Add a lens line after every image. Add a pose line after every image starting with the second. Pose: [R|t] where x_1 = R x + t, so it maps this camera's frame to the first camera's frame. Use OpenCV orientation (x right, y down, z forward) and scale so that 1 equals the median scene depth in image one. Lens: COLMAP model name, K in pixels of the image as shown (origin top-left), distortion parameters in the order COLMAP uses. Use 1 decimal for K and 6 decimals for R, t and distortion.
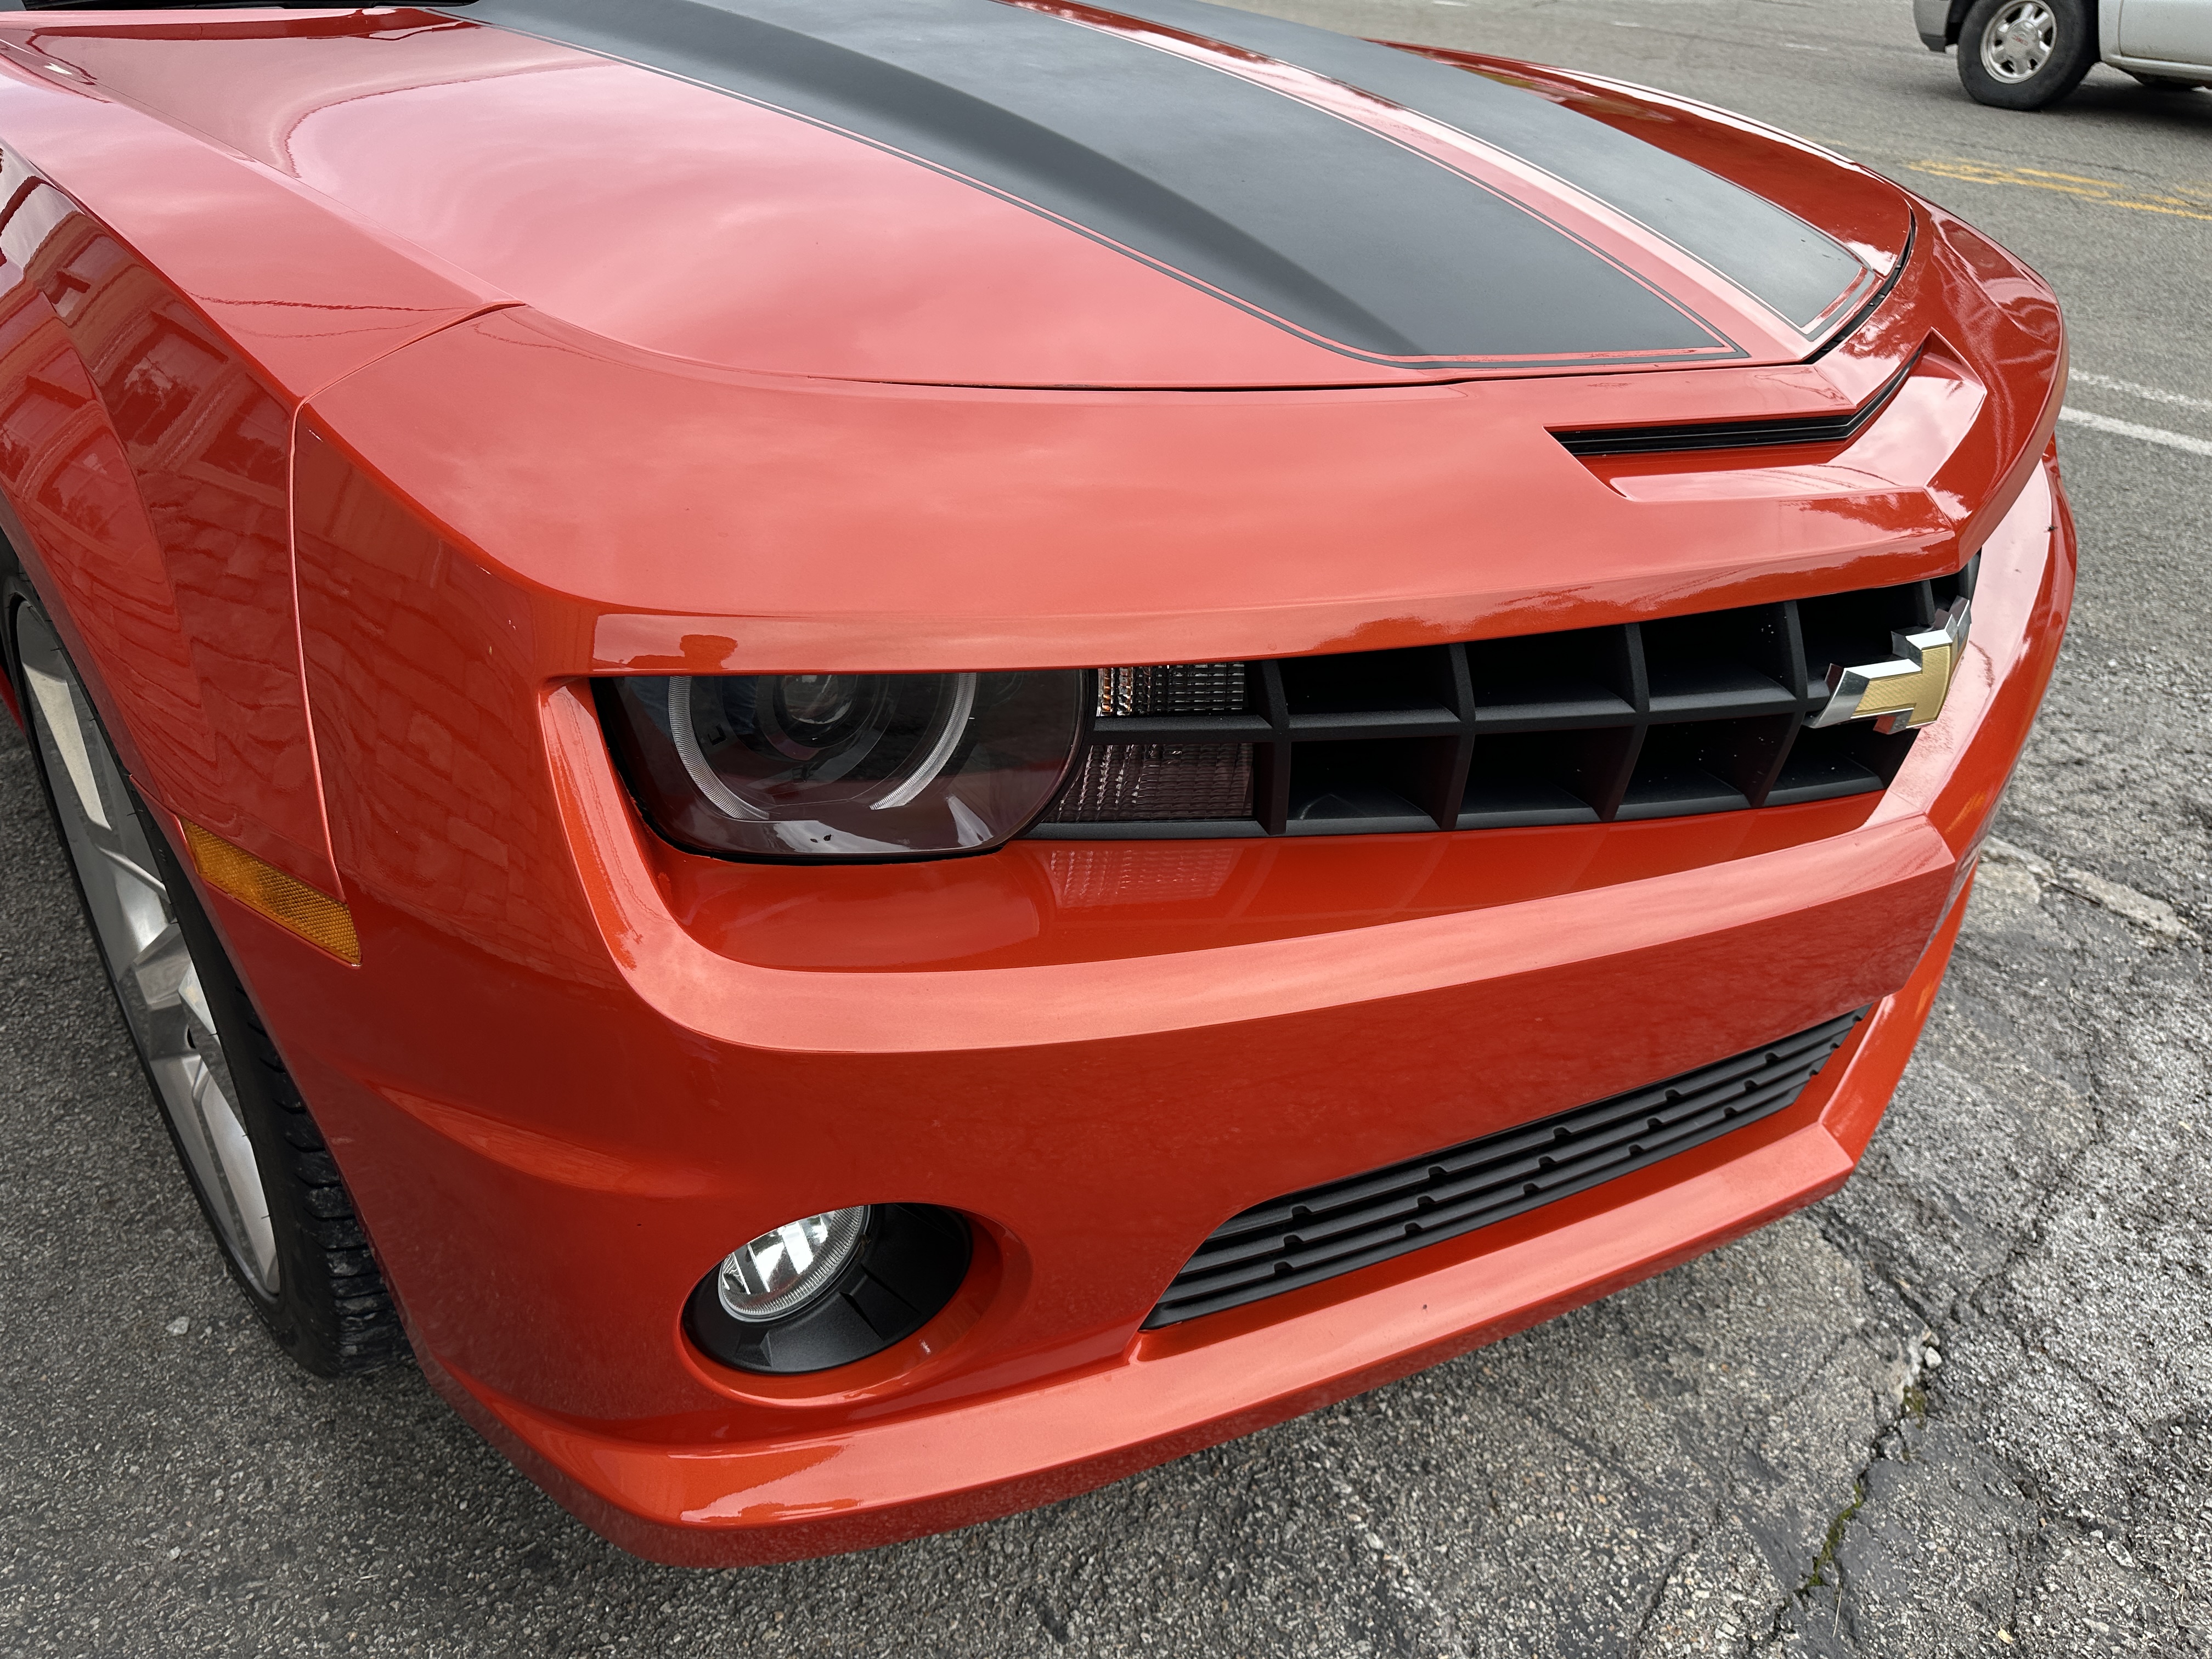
lens RADIAL K [[1615.9, 0, 1102.8], [0, 1615.9, 810.6], [0, 0, 1]] dist [0.062283, -0.104478]
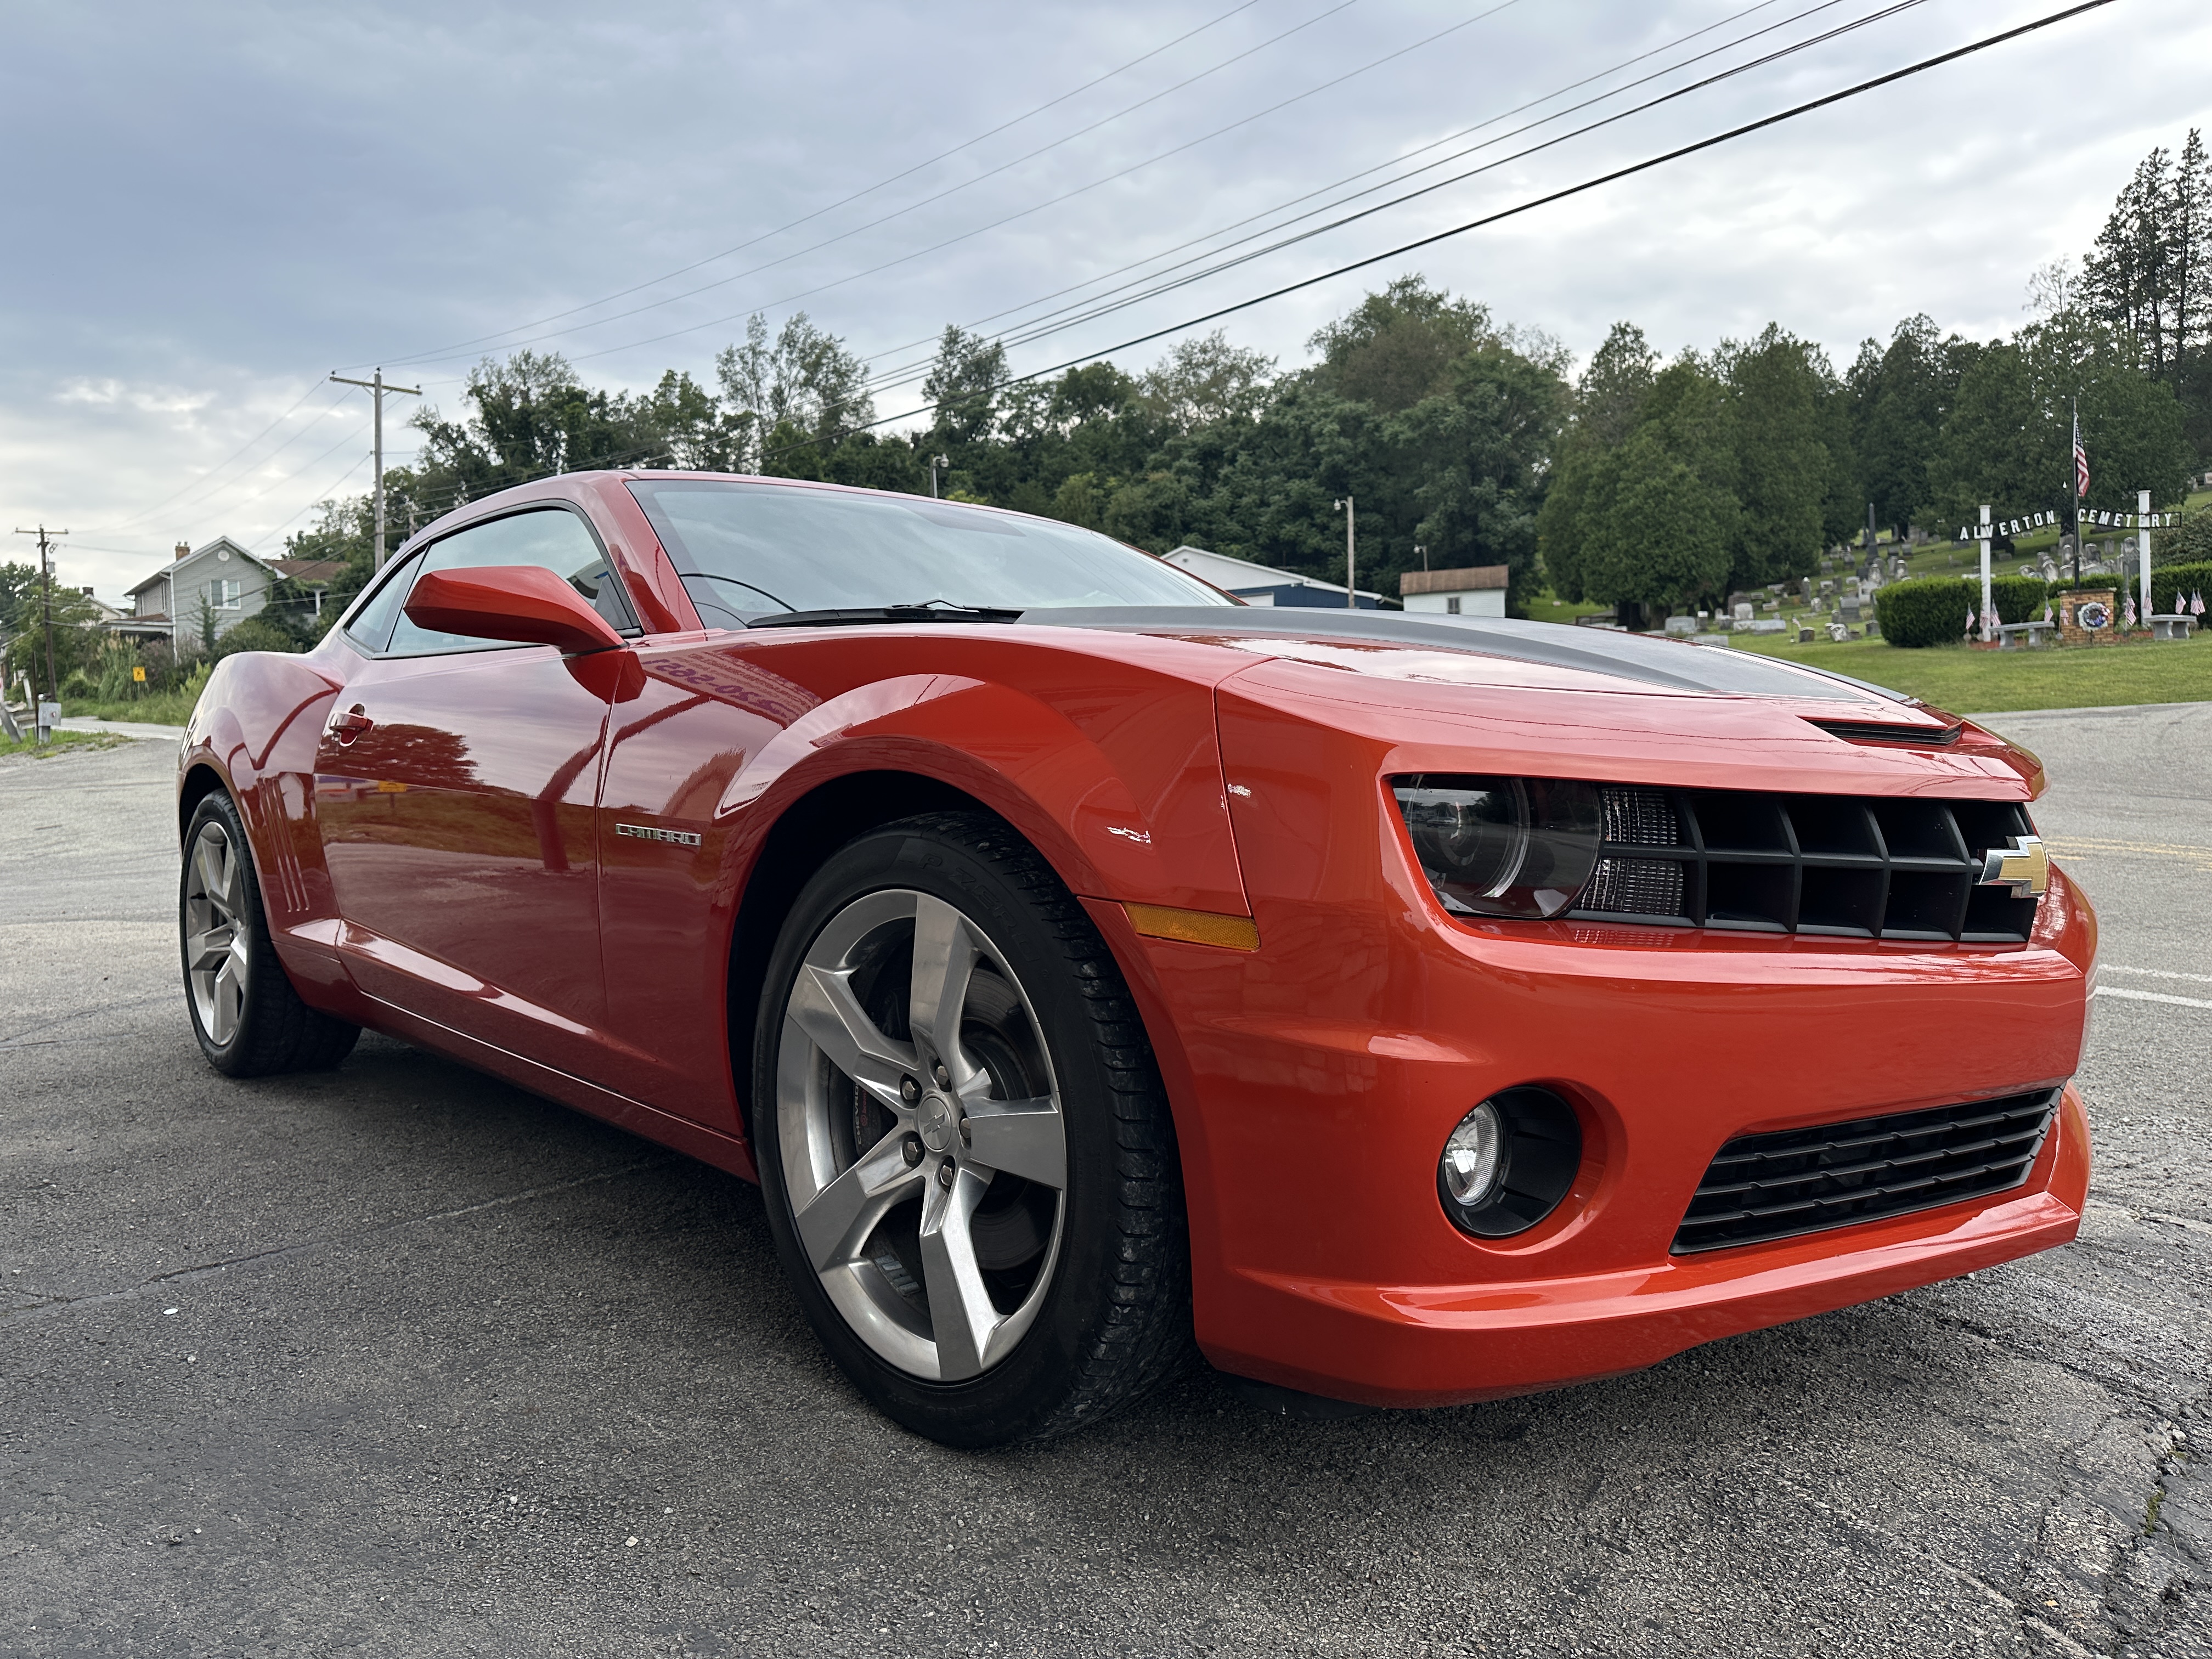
lens RADIAL K [[1655.0, 0, 1107.7], [0, 1655.0, 799.3], [0, 0, 1]] dist [0.037636, -0.004312]
pose [[0.997917, -0.031116, 0.056506, -0.503080], [0.053732, 0.885650, -0.461235, 0.554653], [-0.035693, 0.463310, 0.885477, -0.503869]]
